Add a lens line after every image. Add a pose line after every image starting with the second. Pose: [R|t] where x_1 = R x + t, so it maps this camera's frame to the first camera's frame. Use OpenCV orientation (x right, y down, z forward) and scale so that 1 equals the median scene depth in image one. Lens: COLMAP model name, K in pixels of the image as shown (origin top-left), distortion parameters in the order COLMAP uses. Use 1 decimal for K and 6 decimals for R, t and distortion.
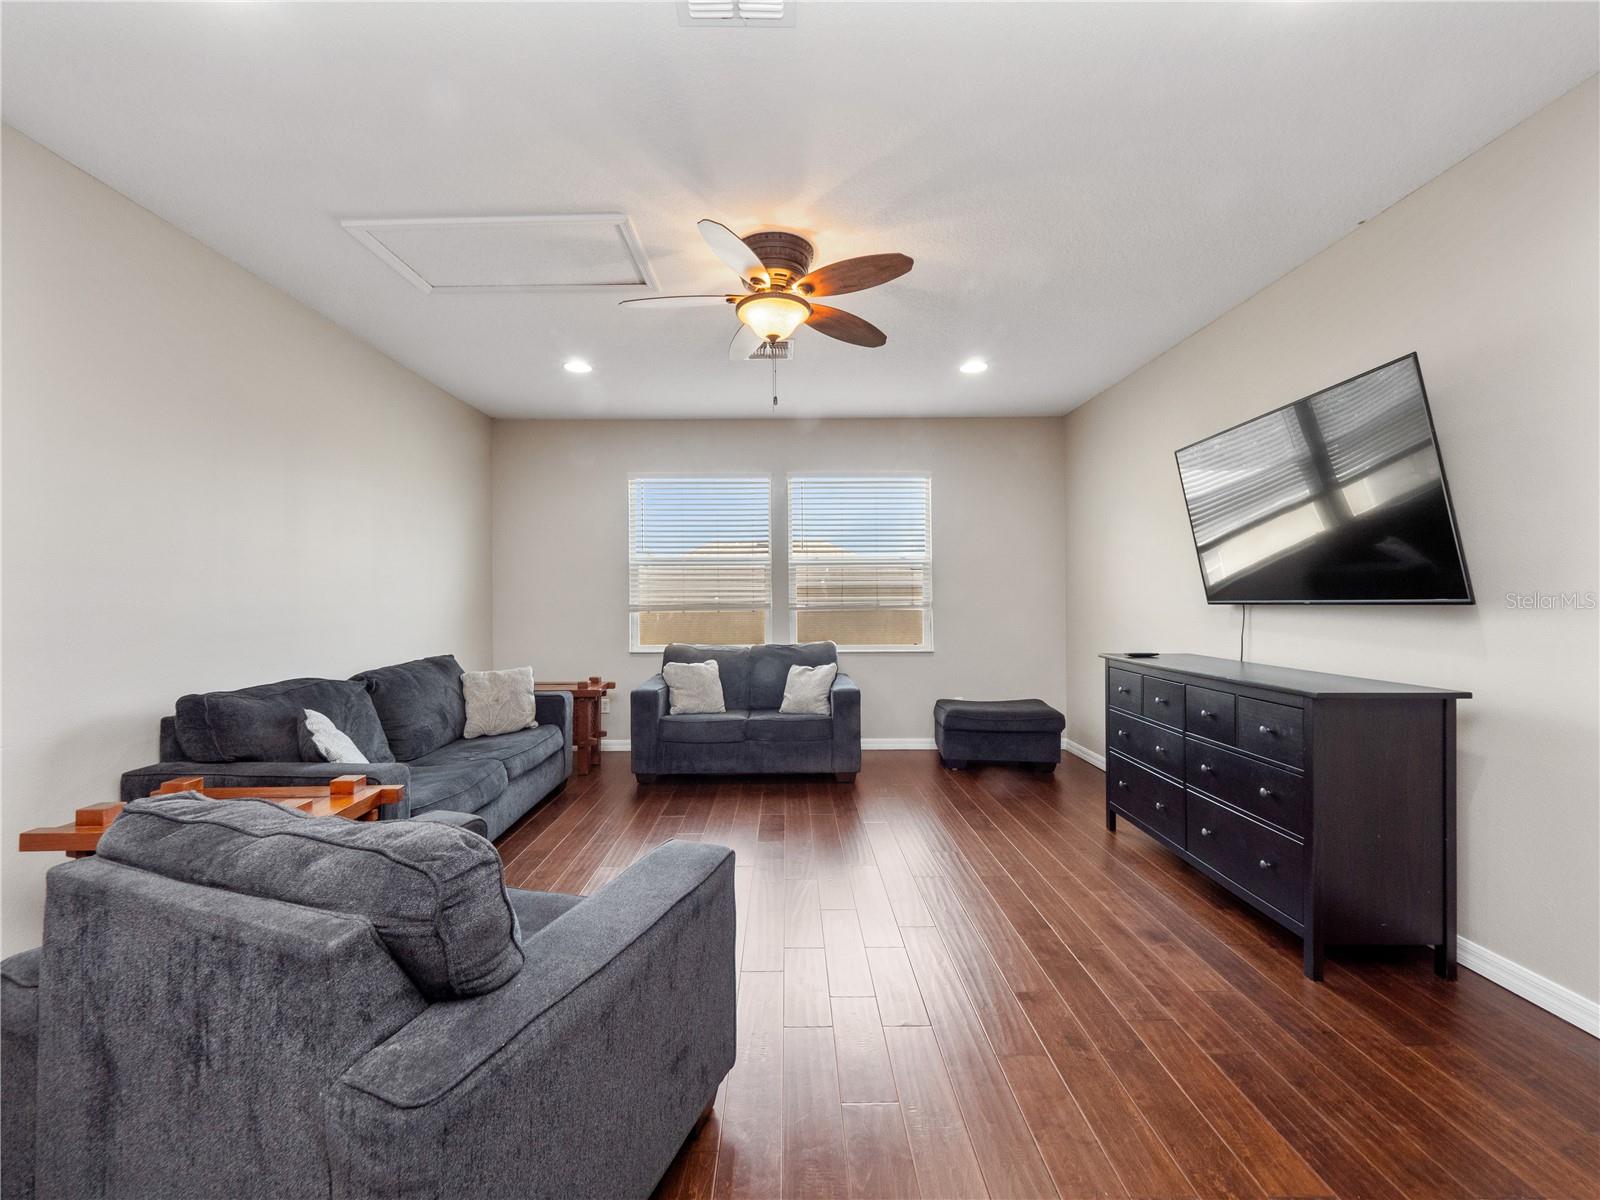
lens RADIAL K [[685.7, 0, 800.4], [0, 685.7, 585.7], [0, 0, 1]] dist [-0.003395, -0.002624]
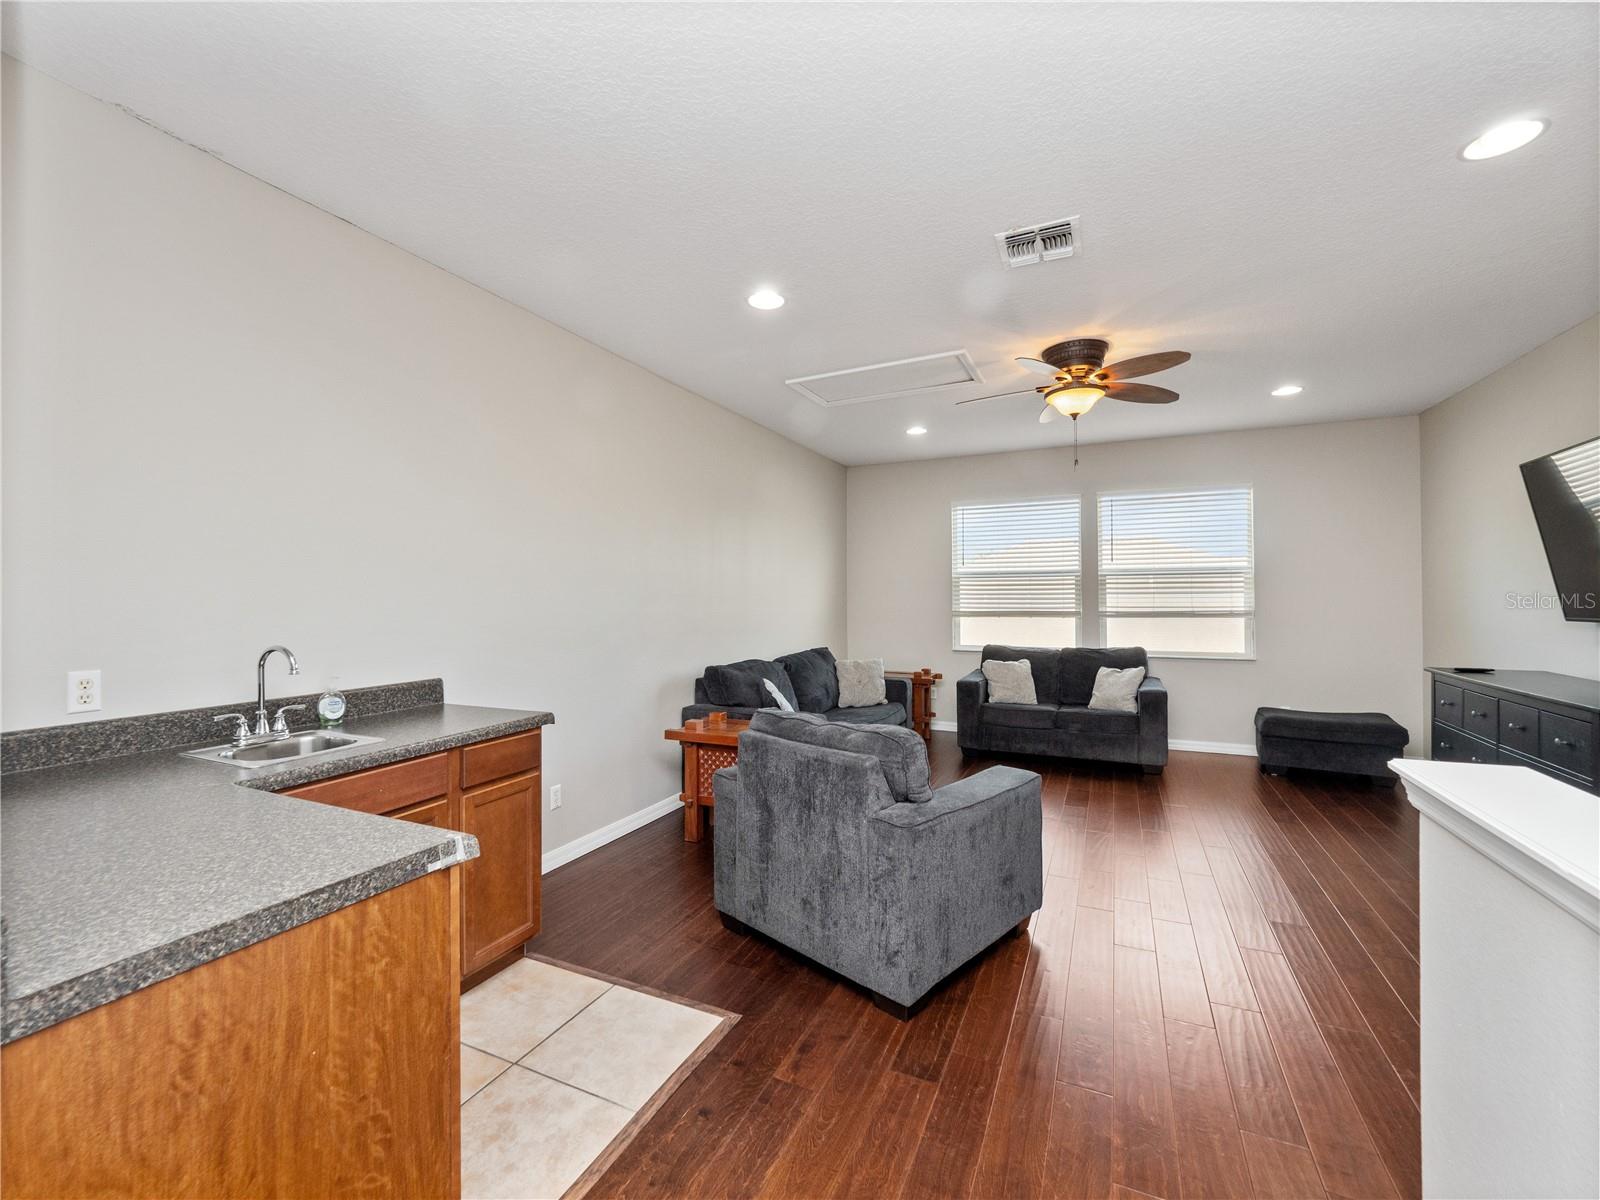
lens RADIAL K [[685.7, 0, 778.8], [0, 685.7, 600.2], [0, 0, 1]] dist [-0.003395, -0.002624]
pose [[0.890745, 0.002340, -0.454497, 0.035373], [0.008972, 0.999701, 0.022731, -0.028605], [0.454414, -0.024325, 0.890458, -0.292807]]
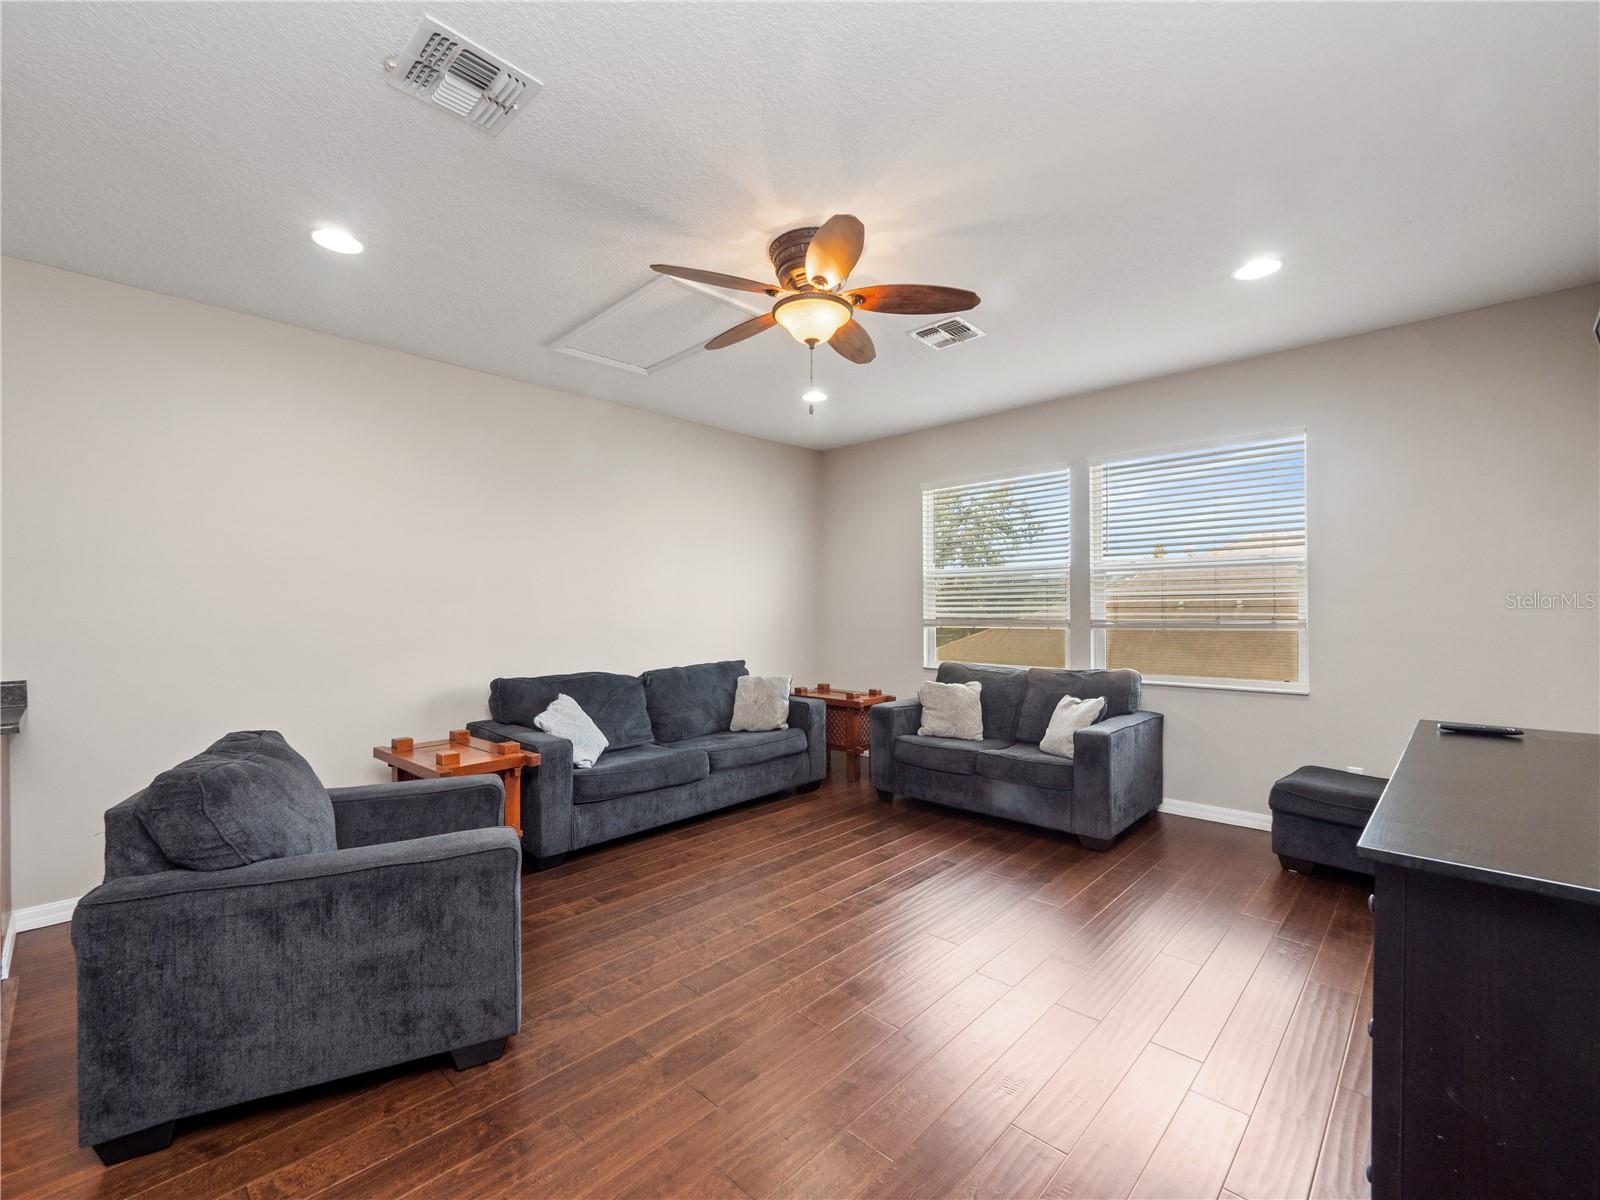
lens RADIAL K [[685.7, 0, 806.0], [0, 685.7, 608.7], [0, 0, 1]] dist [-0.003395, -0.002624]
pose [[0.720400, 0.004357, -0.693546, 0.425474], [0.011824, 0.999758, 0.018561, -0.008987], [0.693458, -0.021572, 0.720174, 0.238974]]
